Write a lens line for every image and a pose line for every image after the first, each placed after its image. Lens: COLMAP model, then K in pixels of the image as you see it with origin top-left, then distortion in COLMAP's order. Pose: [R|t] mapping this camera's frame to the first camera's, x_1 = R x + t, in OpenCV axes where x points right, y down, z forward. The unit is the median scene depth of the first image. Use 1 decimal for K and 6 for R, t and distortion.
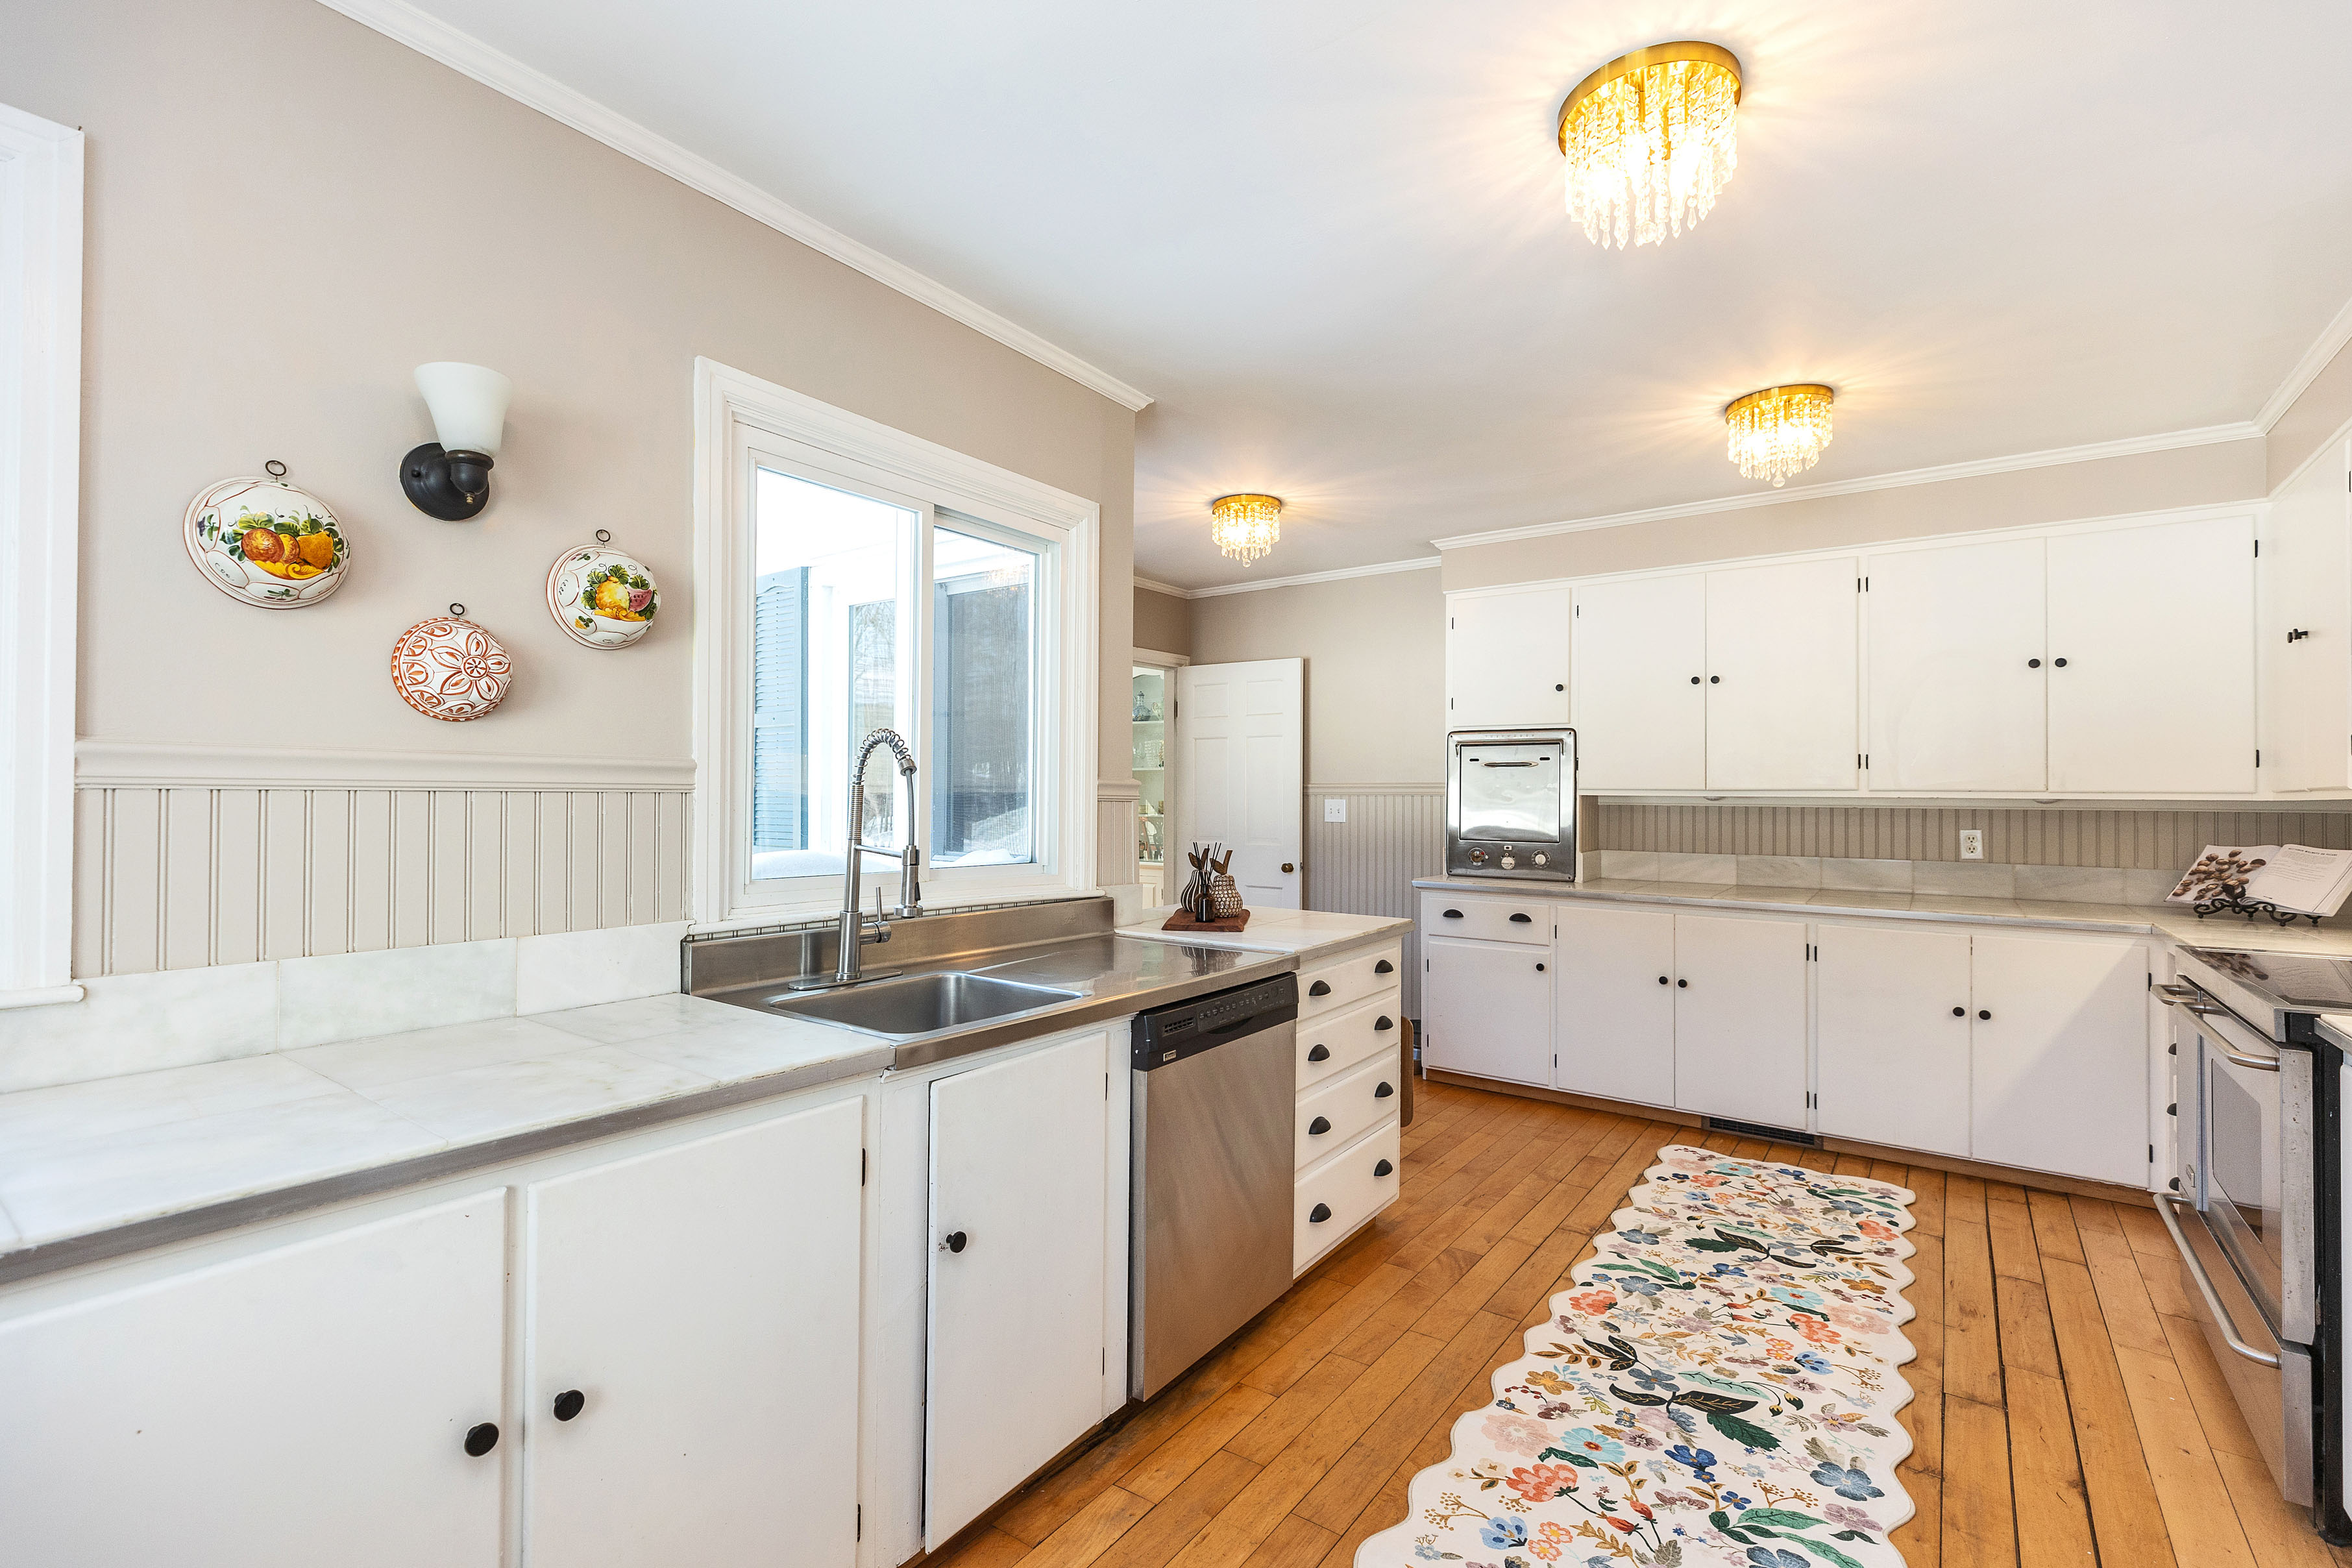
lens RADIAL K [[1048.7, 0, 1170.9], [0, 1048.7, 786.2], [0, 0, 1]] dist [0.001528, -0.000368]
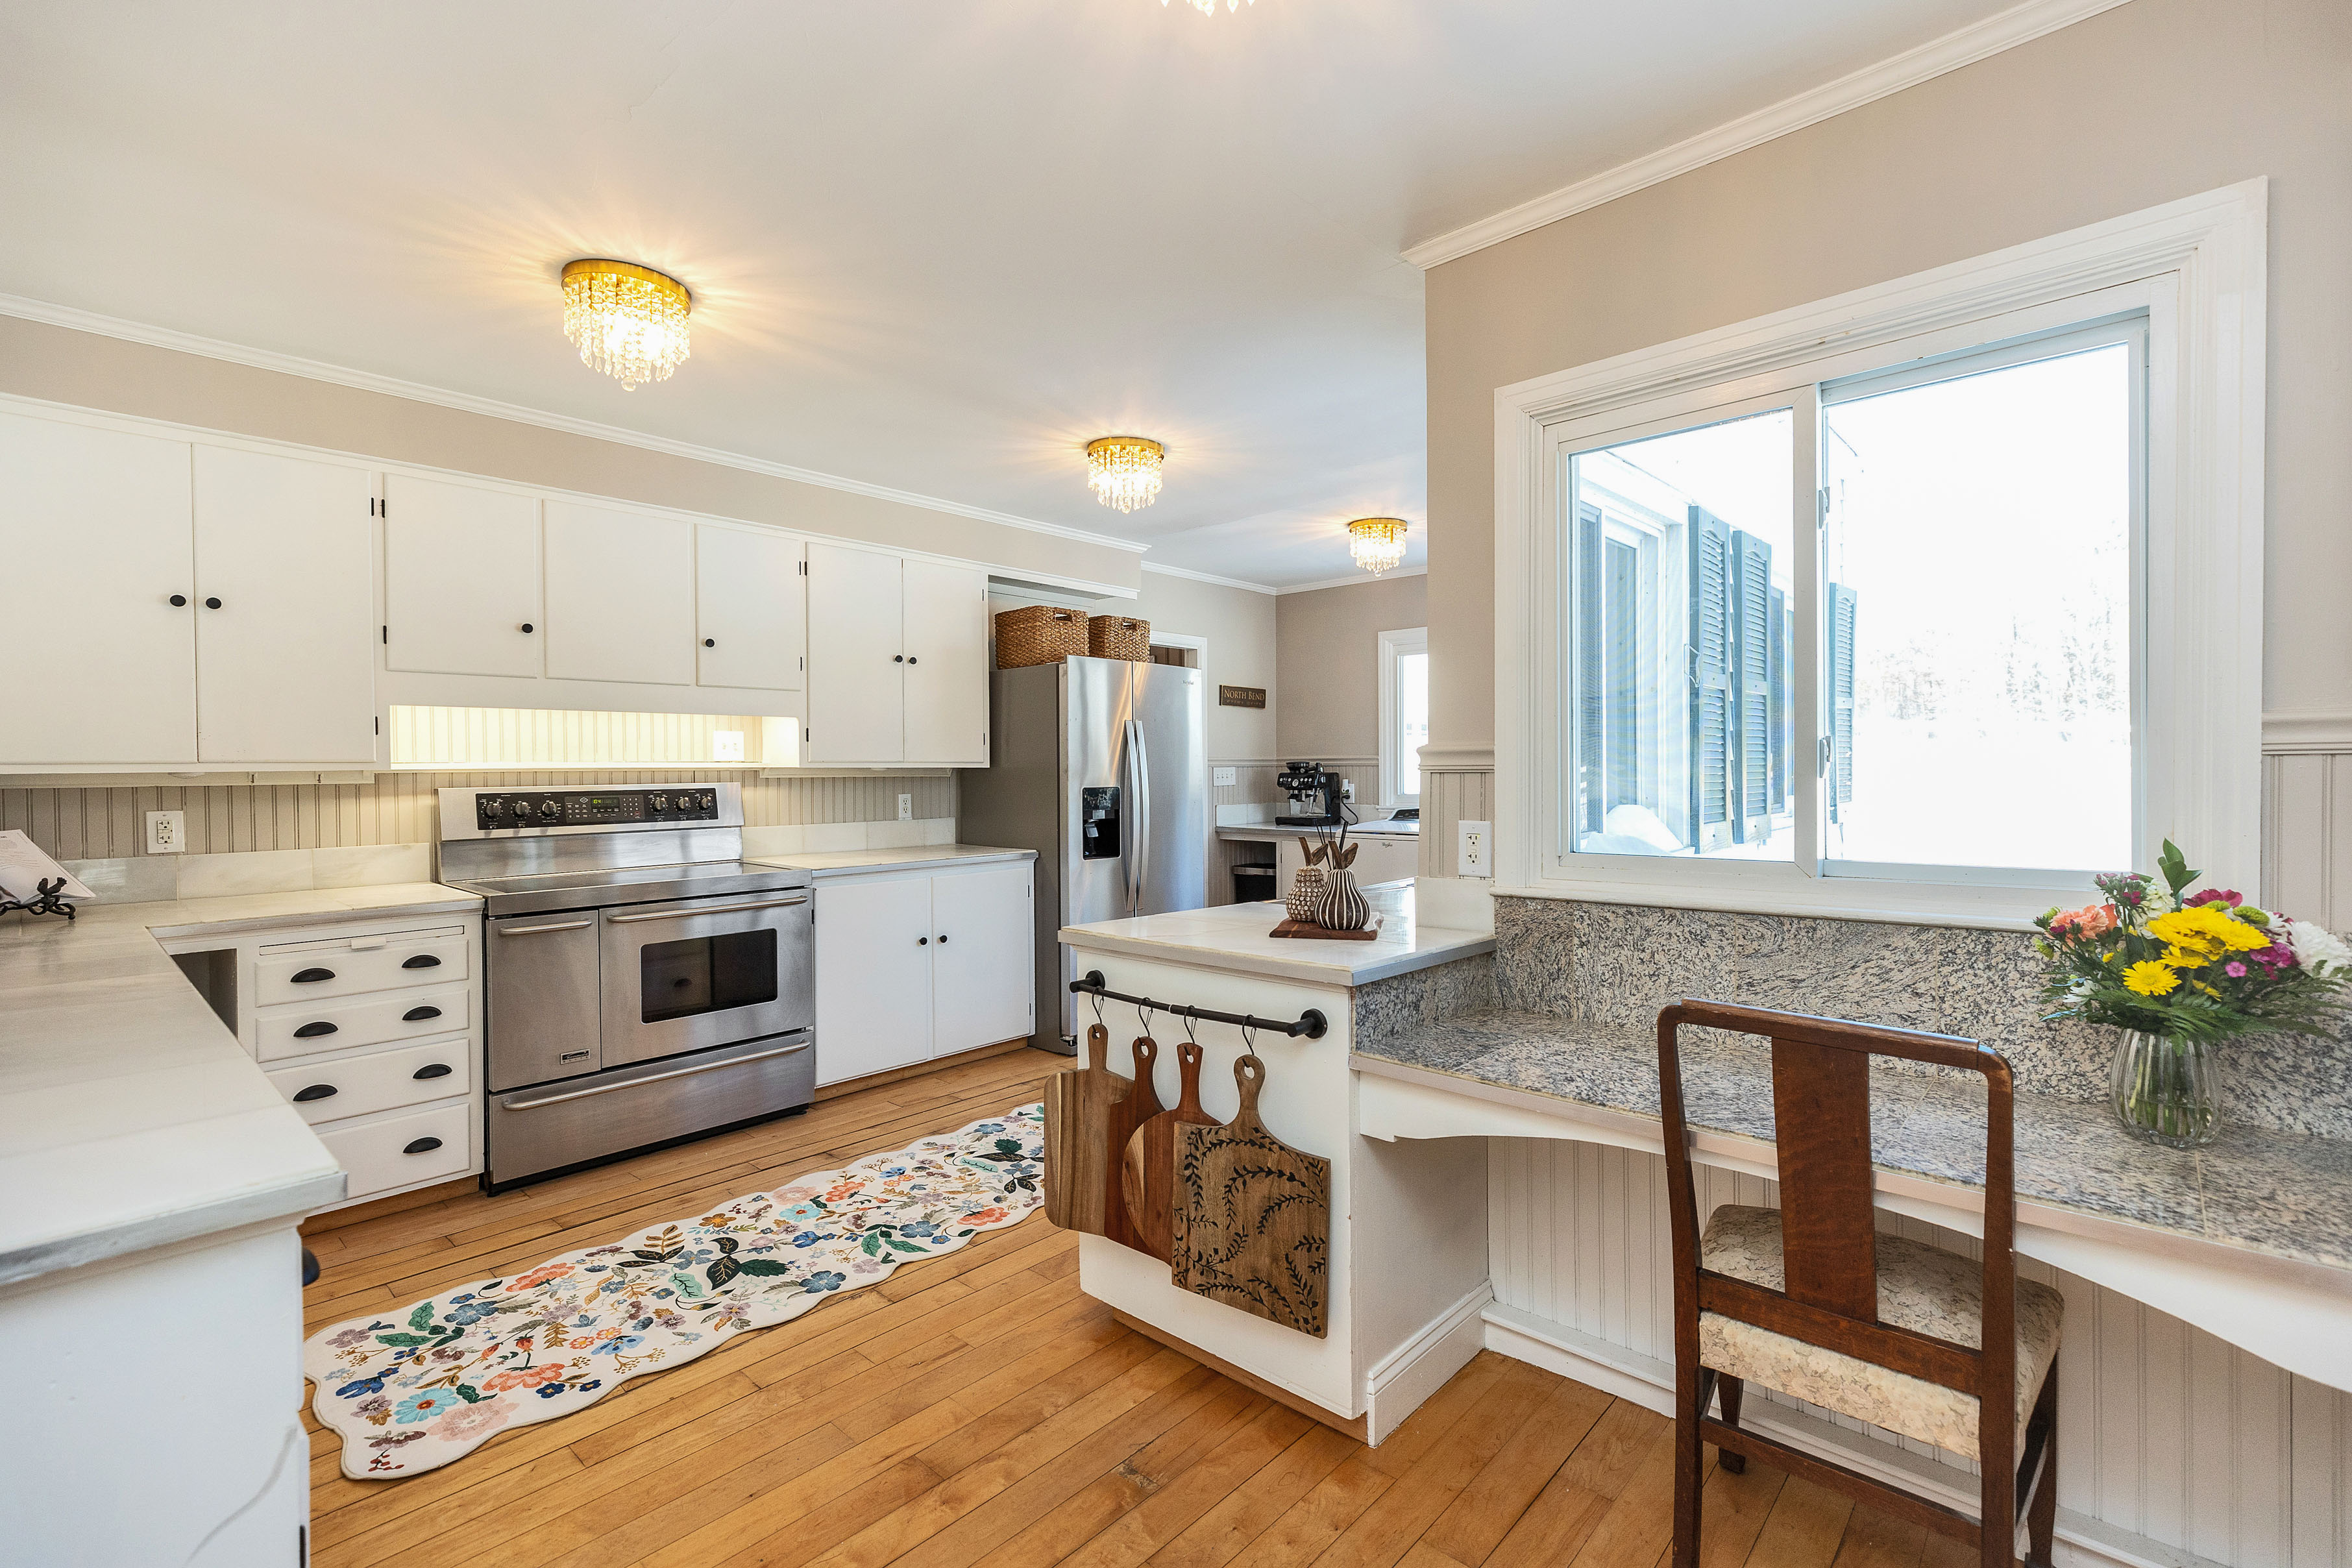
lens RADIAL K [[1044.0, 0, 1179.3], [0, 1044.0, 777.4], [0, 0, 1]] dist [0.002210, 0.000046]
pose [[-0.994295, 0.000934, 0.106661, 0.069316], [0.001122, 0.999998, 0.001706, 0.018033], [-0.106660, 0.001816, -0.994294, 1.908565]]
